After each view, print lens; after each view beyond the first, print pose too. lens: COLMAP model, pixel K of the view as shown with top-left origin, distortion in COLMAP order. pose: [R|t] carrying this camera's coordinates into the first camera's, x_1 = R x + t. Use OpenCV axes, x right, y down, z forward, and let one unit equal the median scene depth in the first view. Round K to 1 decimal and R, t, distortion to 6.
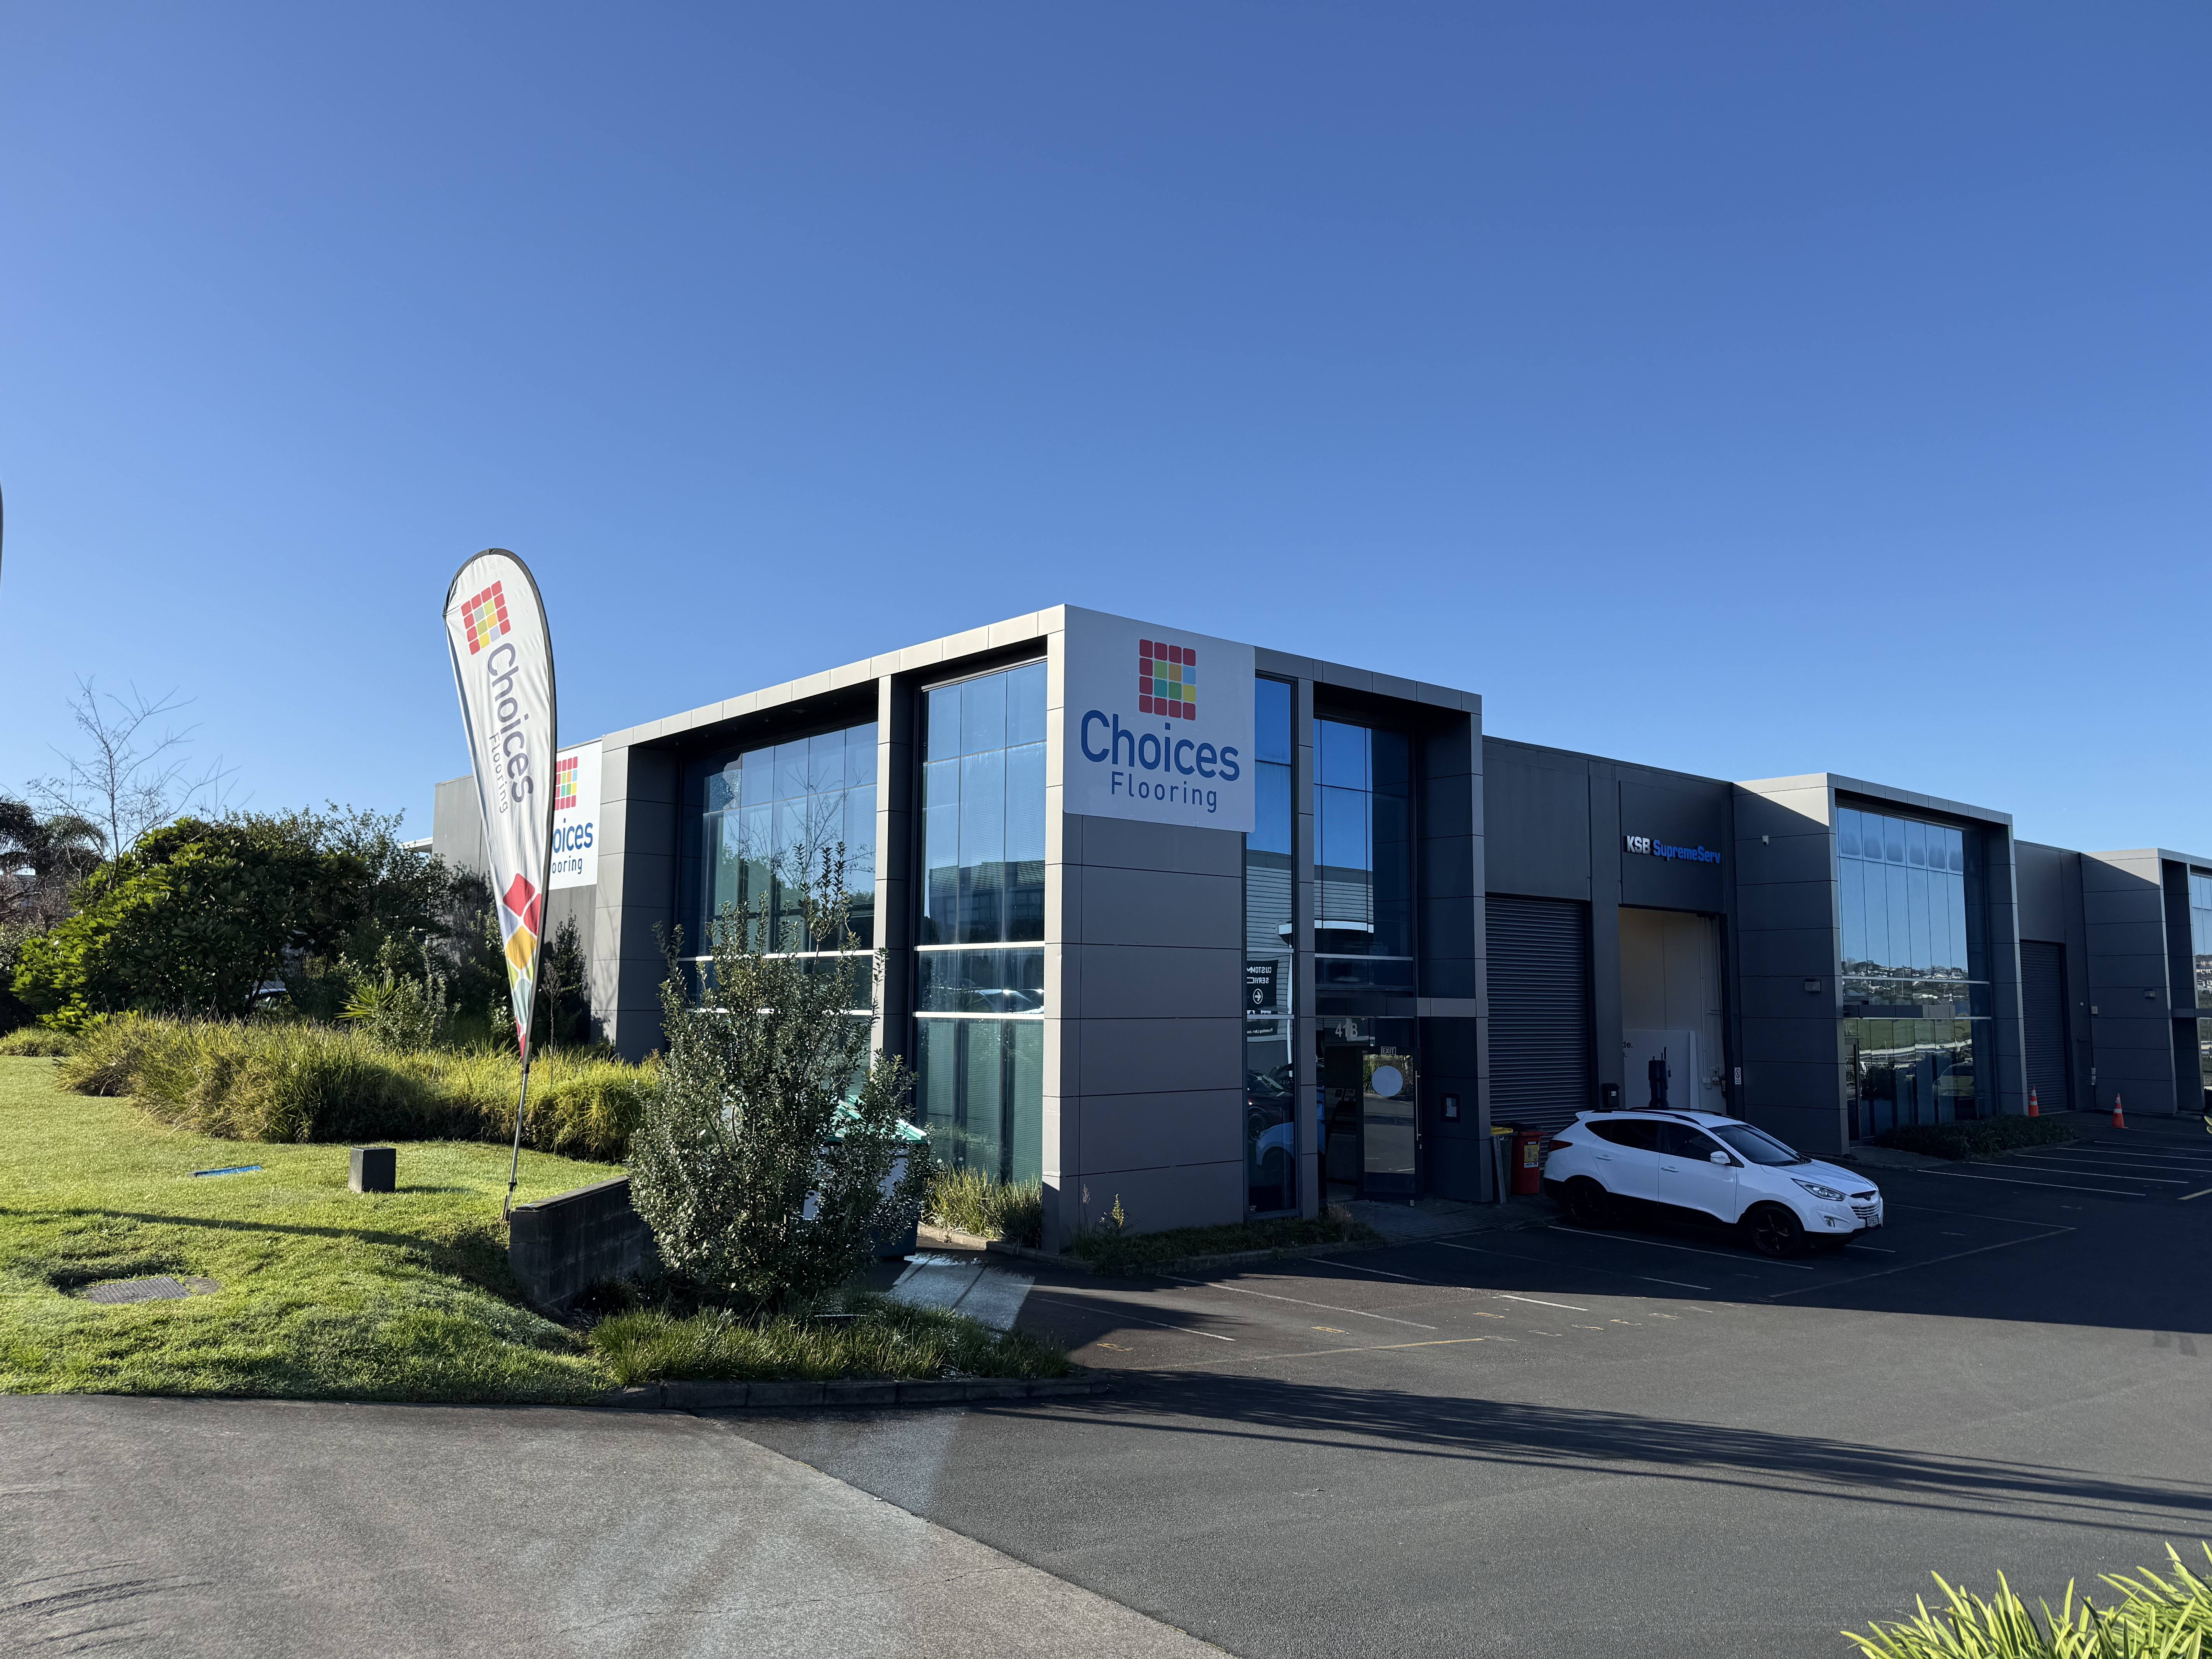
lens RADIAL K [[1570.5, 0, 1106.0], [0, 1570.5, 829.5], [0, 0, 1]] dist [0.057079, -0.062296]
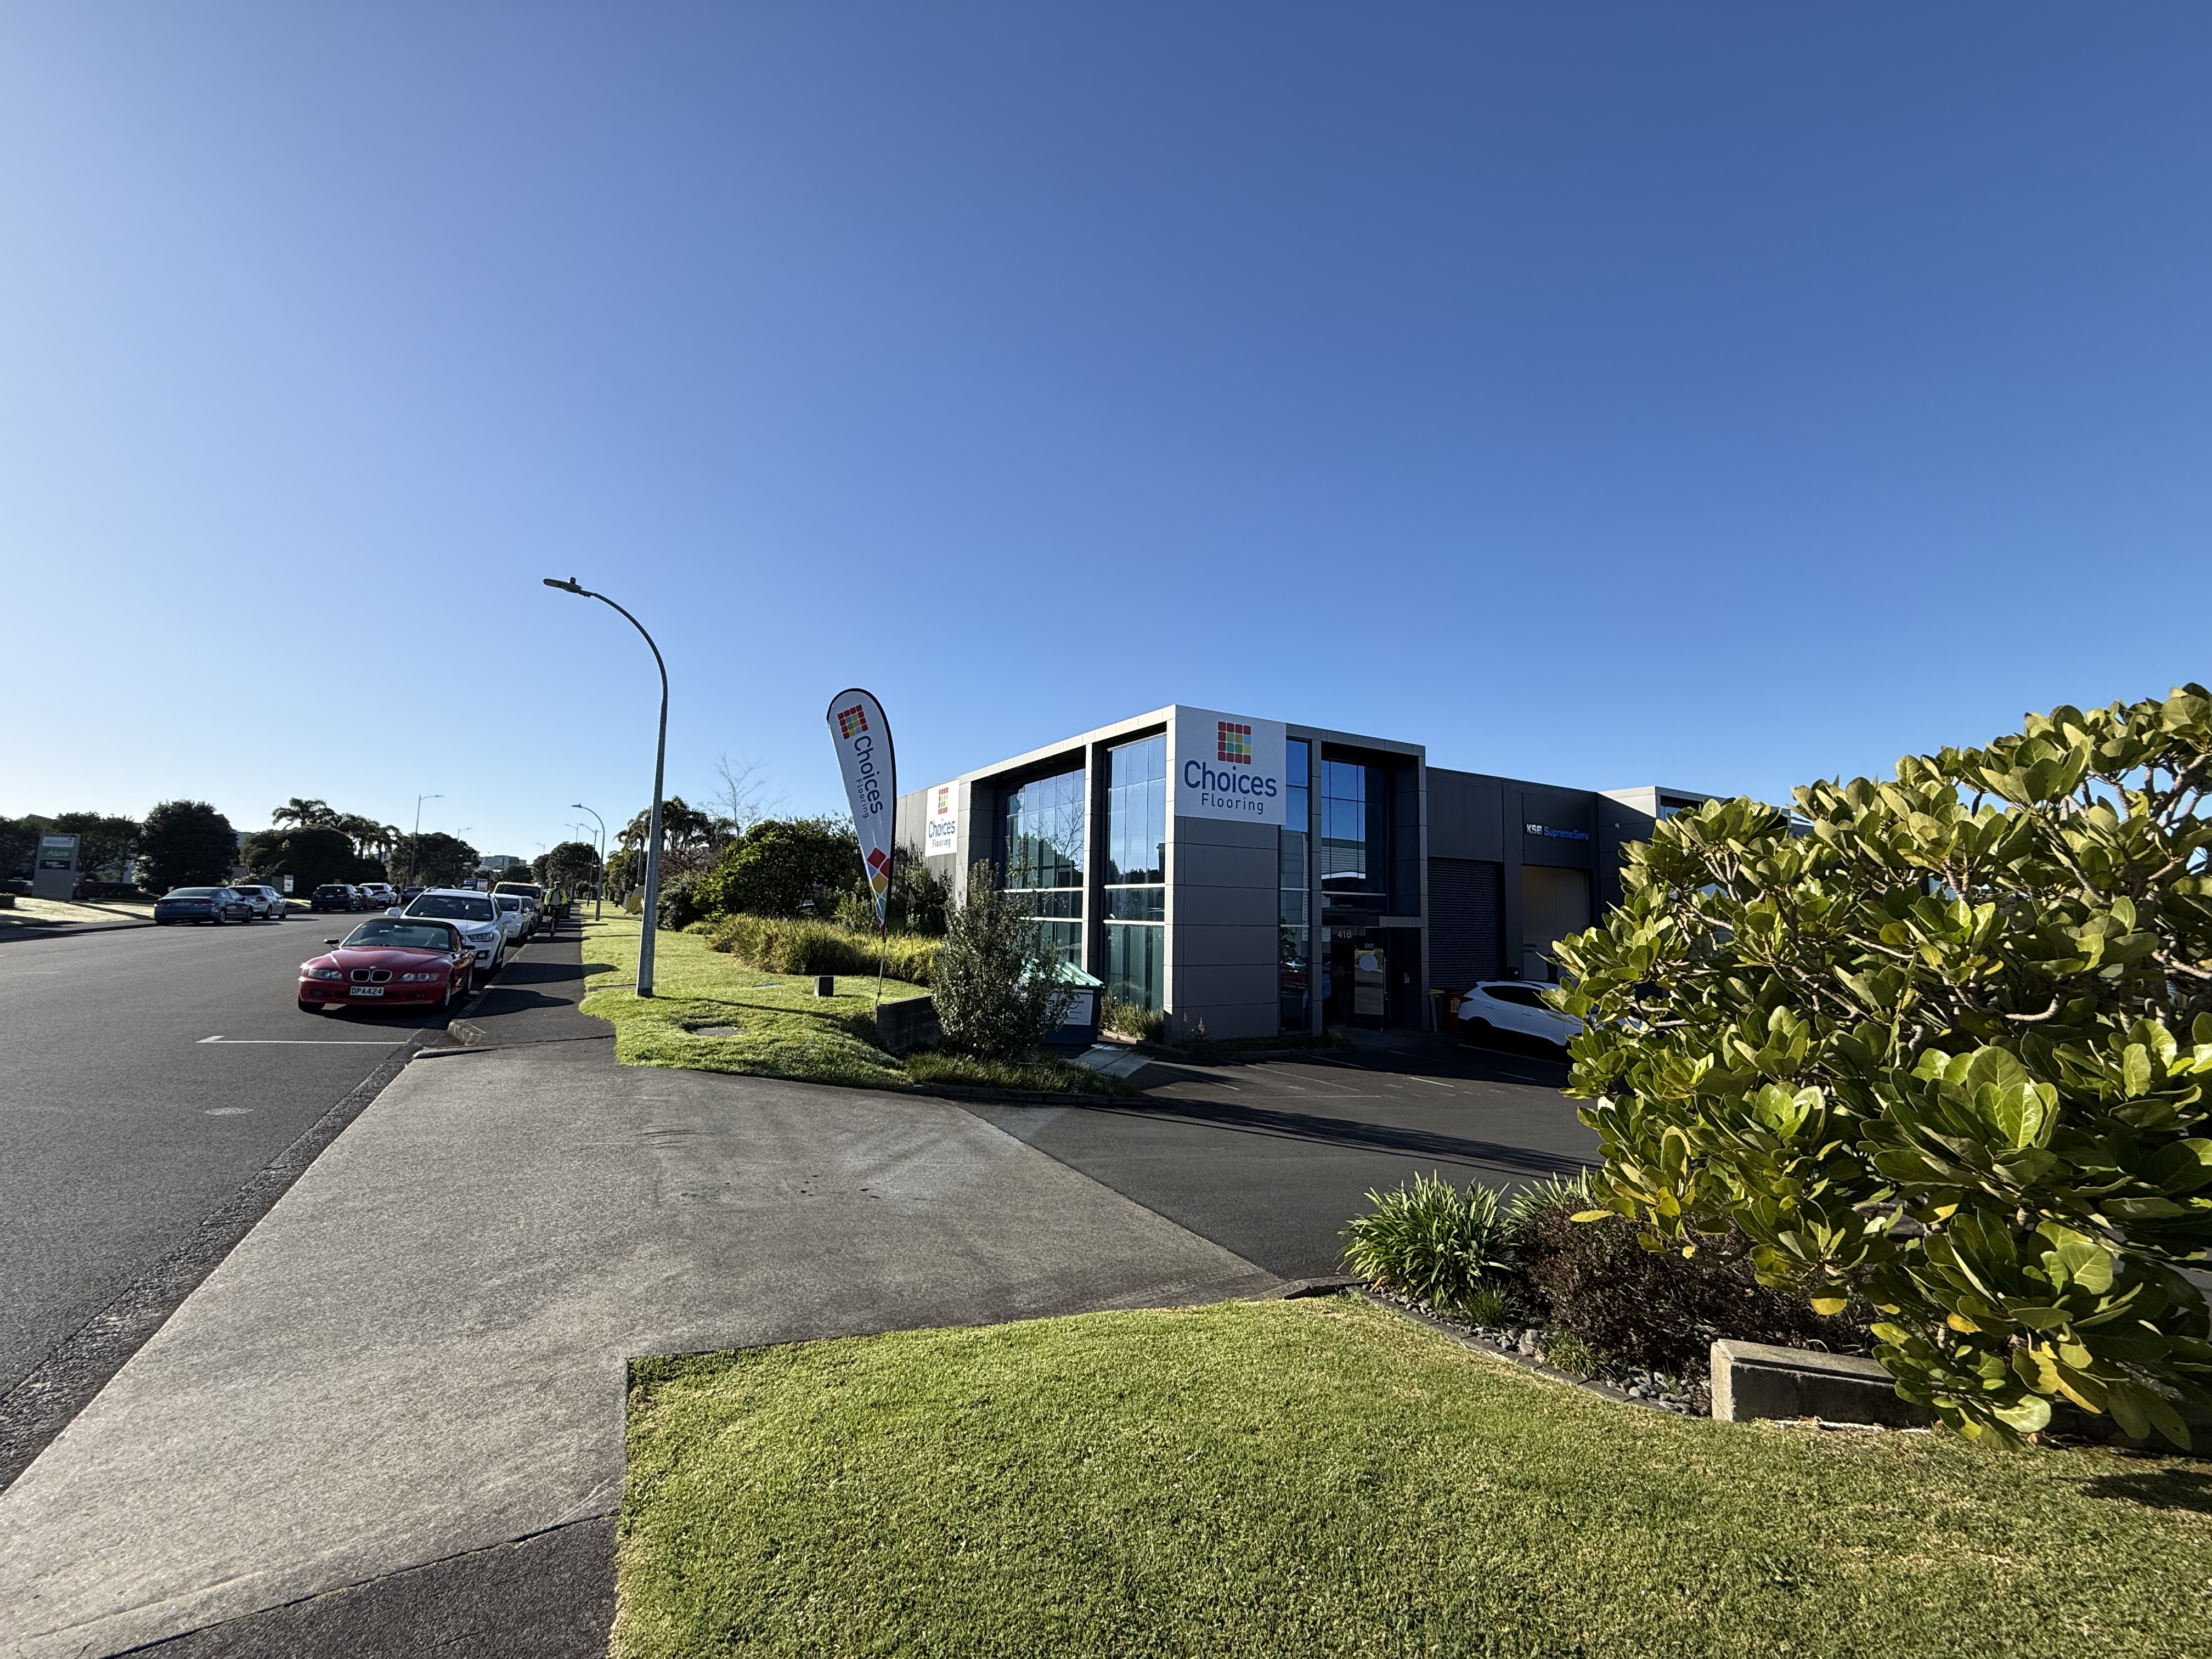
lens RADIAL K [[912.7, 0, 1106.0], [0, 912.7, 829.5], [0, 0, 1]] dist [0.001448, -0.000031]
pose [[0.981085, -0.004421, -0.193525, 0.099420], [0.006516, 0.999927, 0.010195, -0.005100], [0.193465, -0.011263, 0.981042, -0.088118]]
